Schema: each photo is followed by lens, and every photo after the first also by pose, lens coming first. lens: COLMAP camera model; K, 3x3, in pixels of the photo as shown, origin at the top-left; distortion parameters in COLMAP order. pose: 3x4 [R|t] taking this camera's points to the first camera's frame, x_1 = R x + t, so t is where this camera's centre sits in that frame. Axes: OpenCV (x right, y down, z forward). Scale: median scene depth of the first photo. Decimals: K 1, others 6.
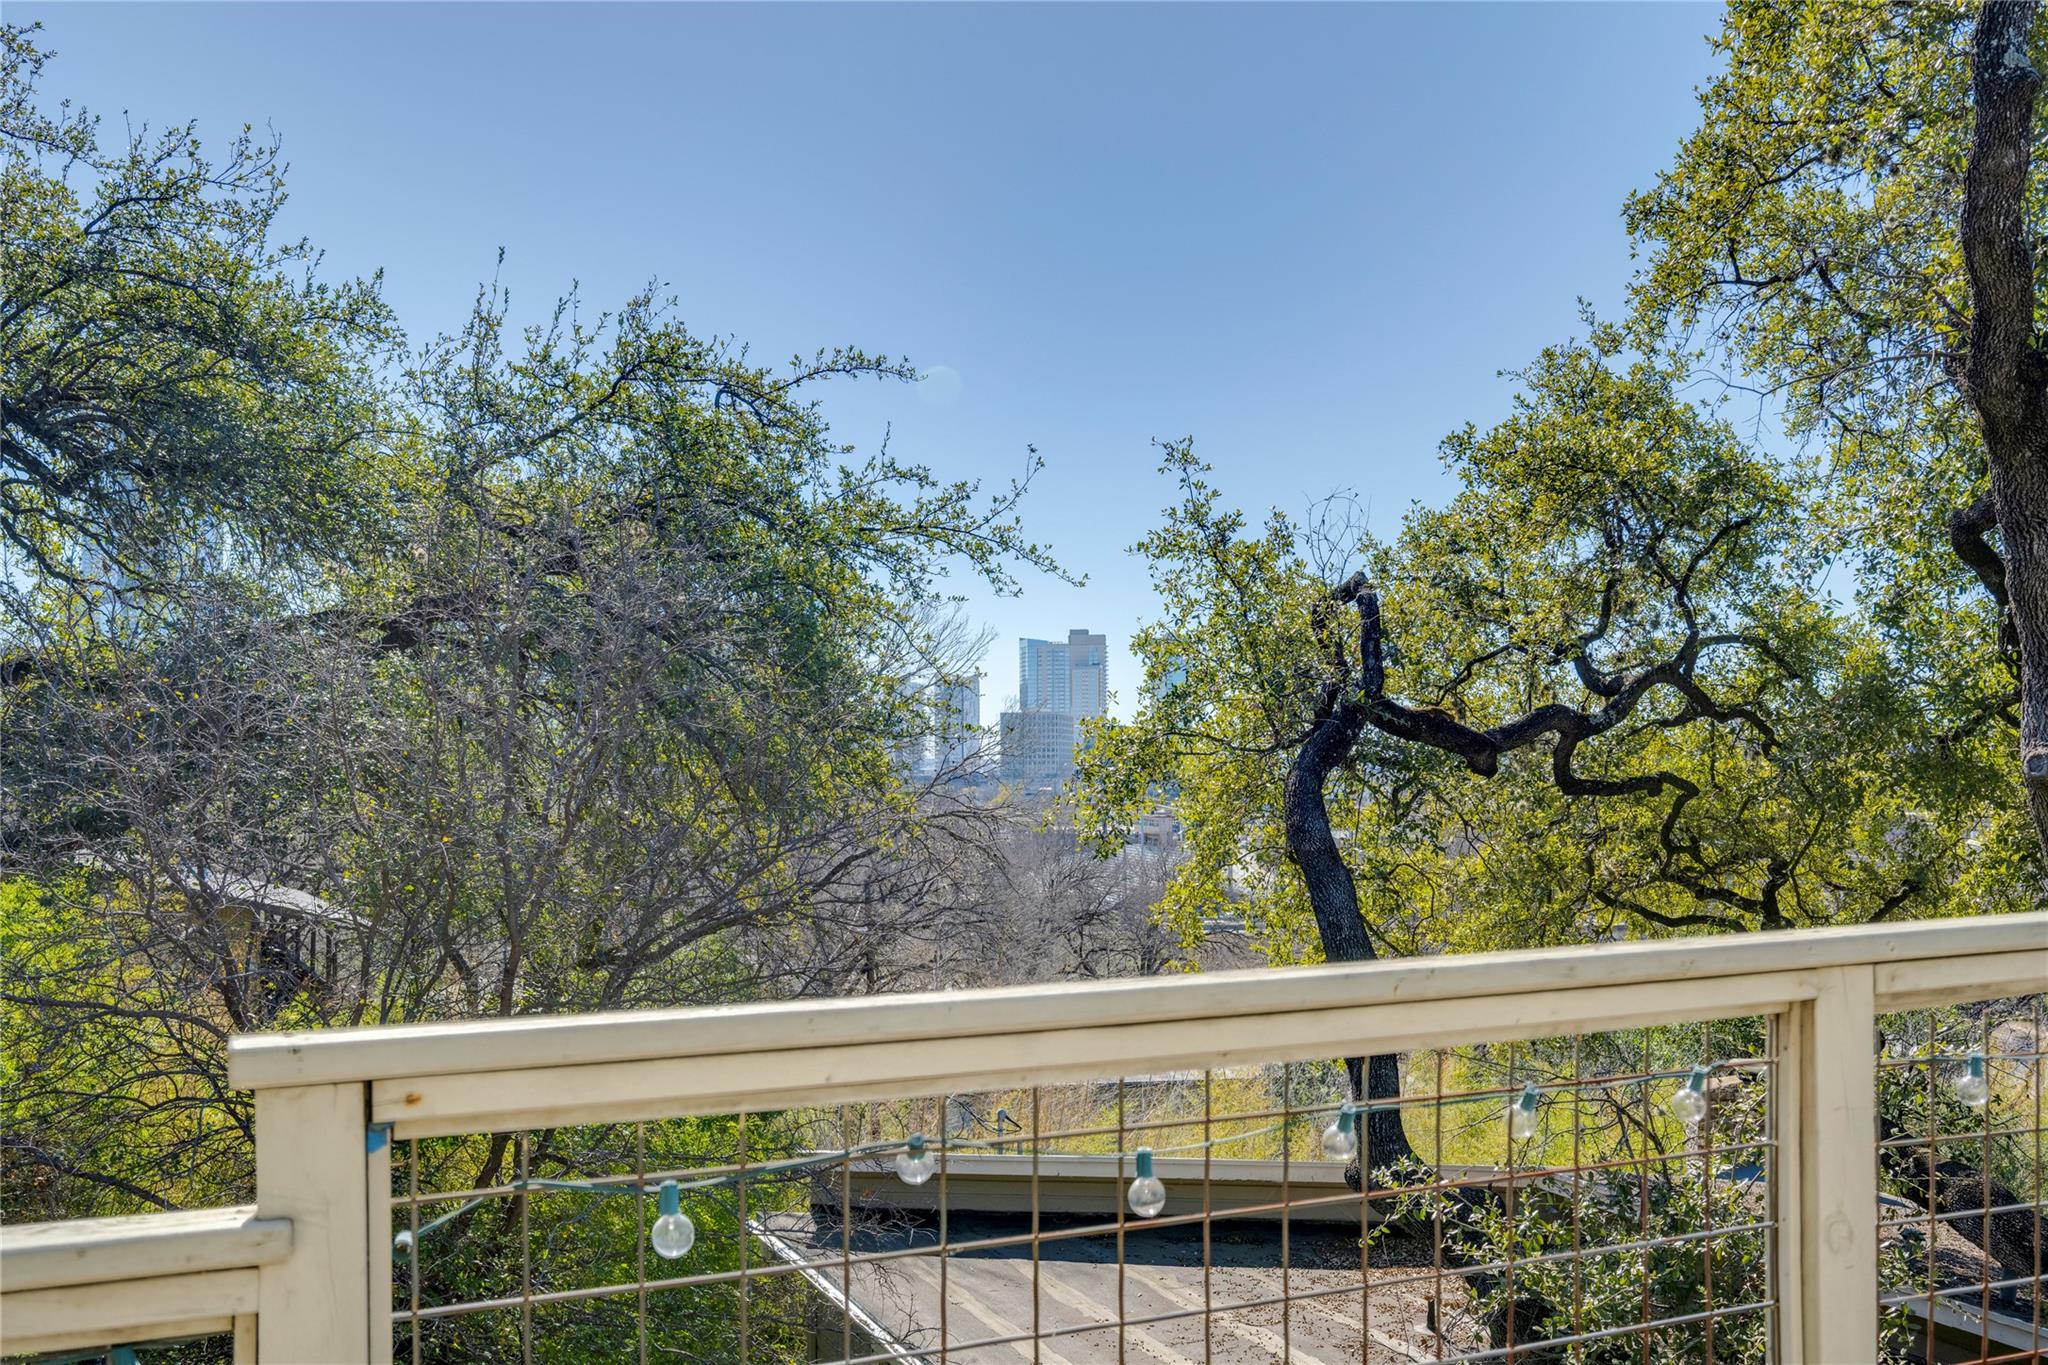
lens RADIAL K [[1823.9, 0, 1028.4], [0, 1823.9, 747.4], [0, 0, 1]] dist [-0.005522, -0.002989]
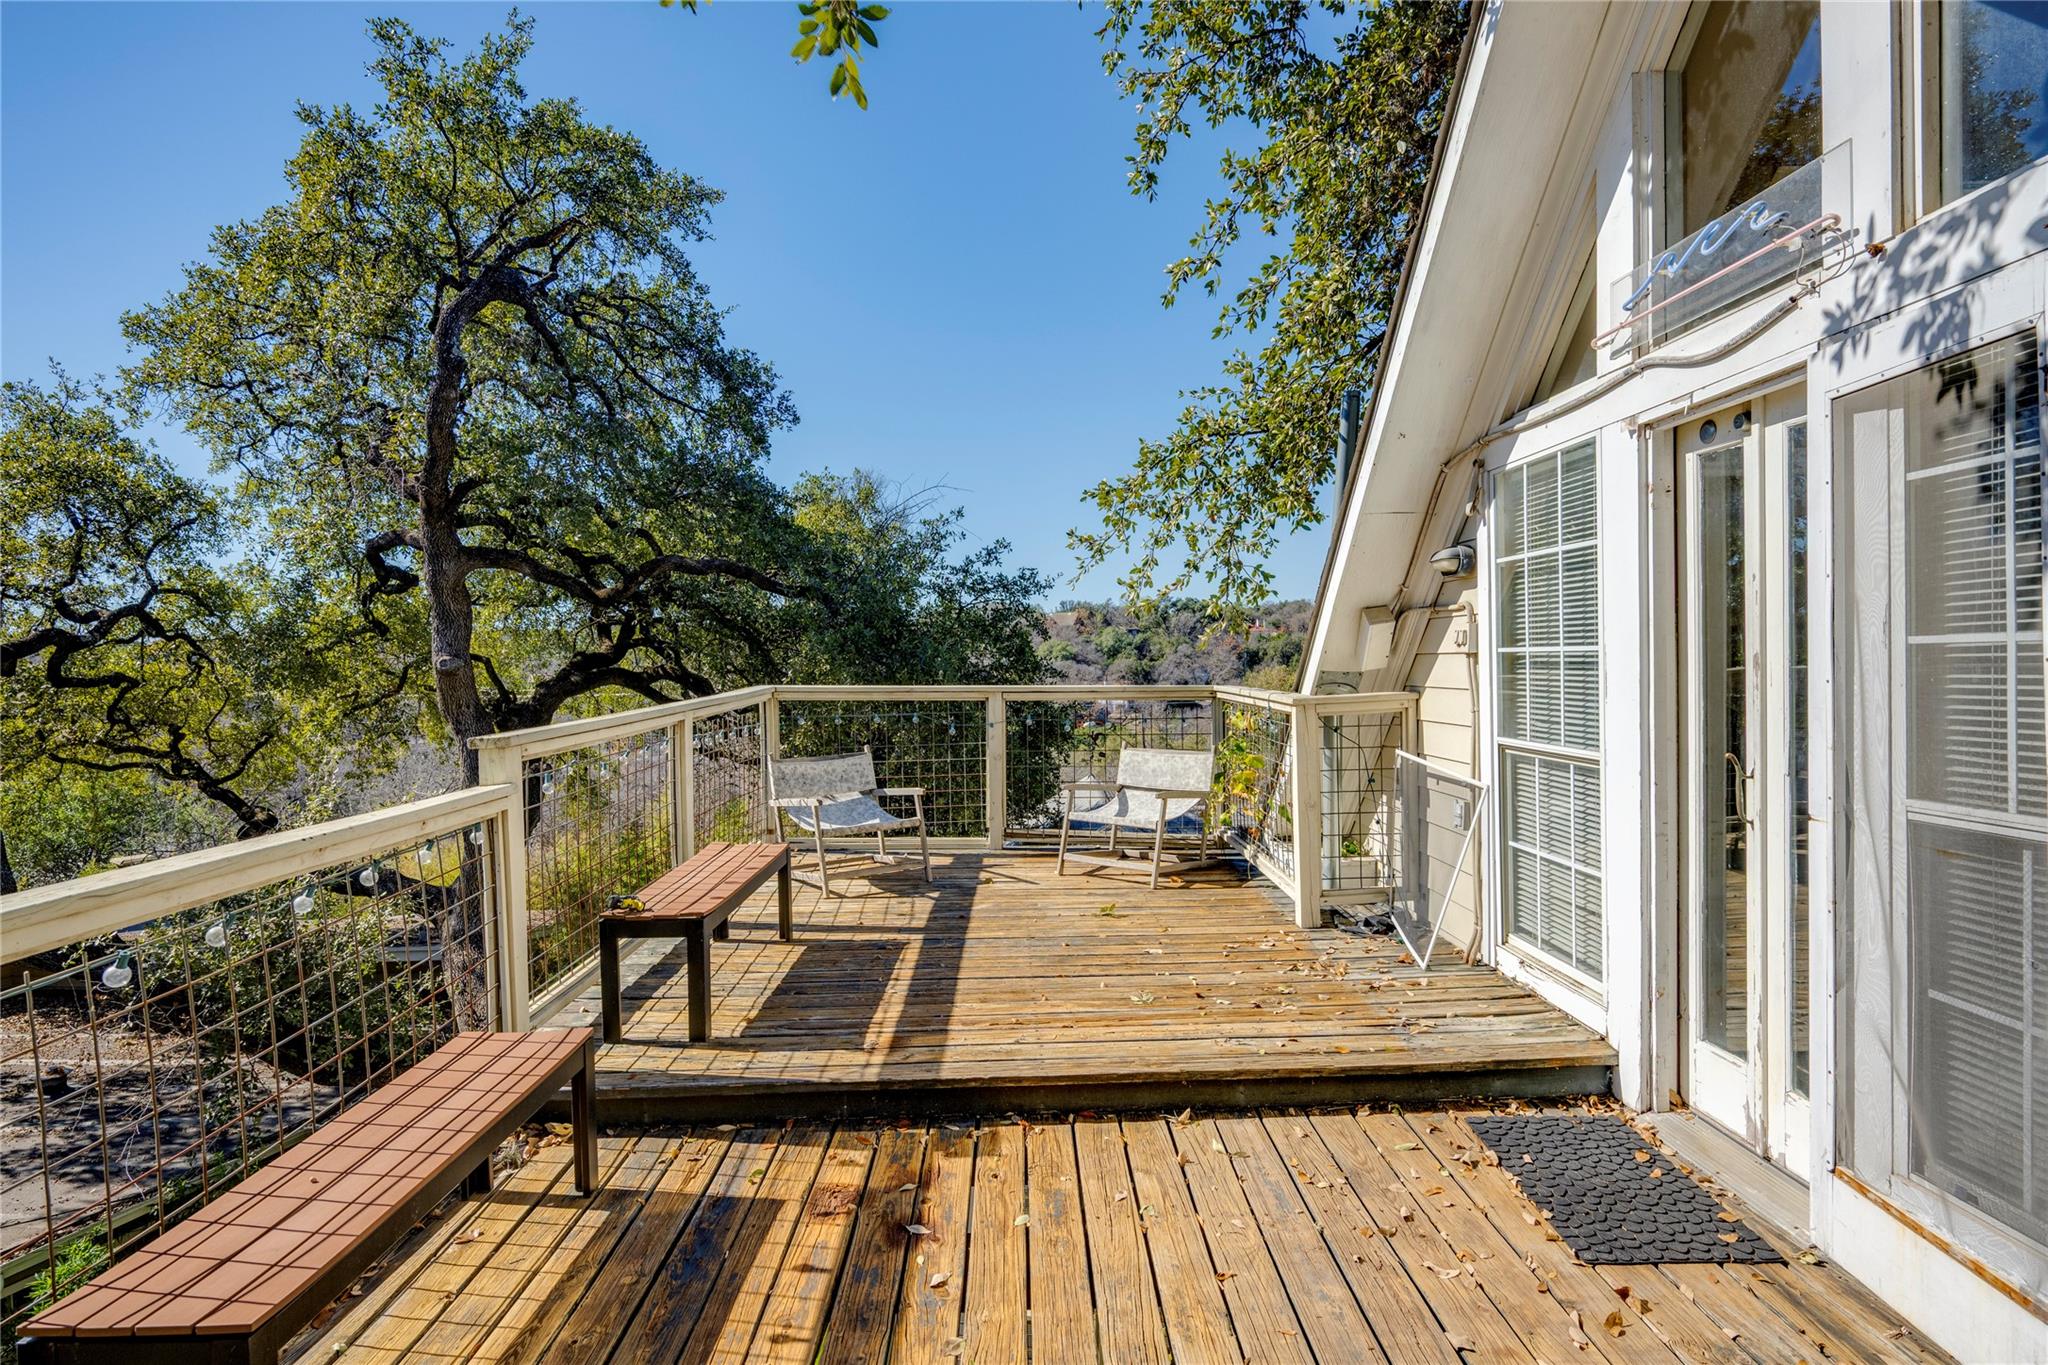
lens RADIAL K [[1052.1, 0, 1032.4], [0, 1052.1, 679.3], [0, 0, 1]] dist [-0.001693, -0.000895]
pose [[0.373889, -0.019990, 0.927258, -0.208001], [0.000682, 0.999773, 0.021278, 0.000975], [-0.927473, -0.007323, 0.373818, -0.079358]]
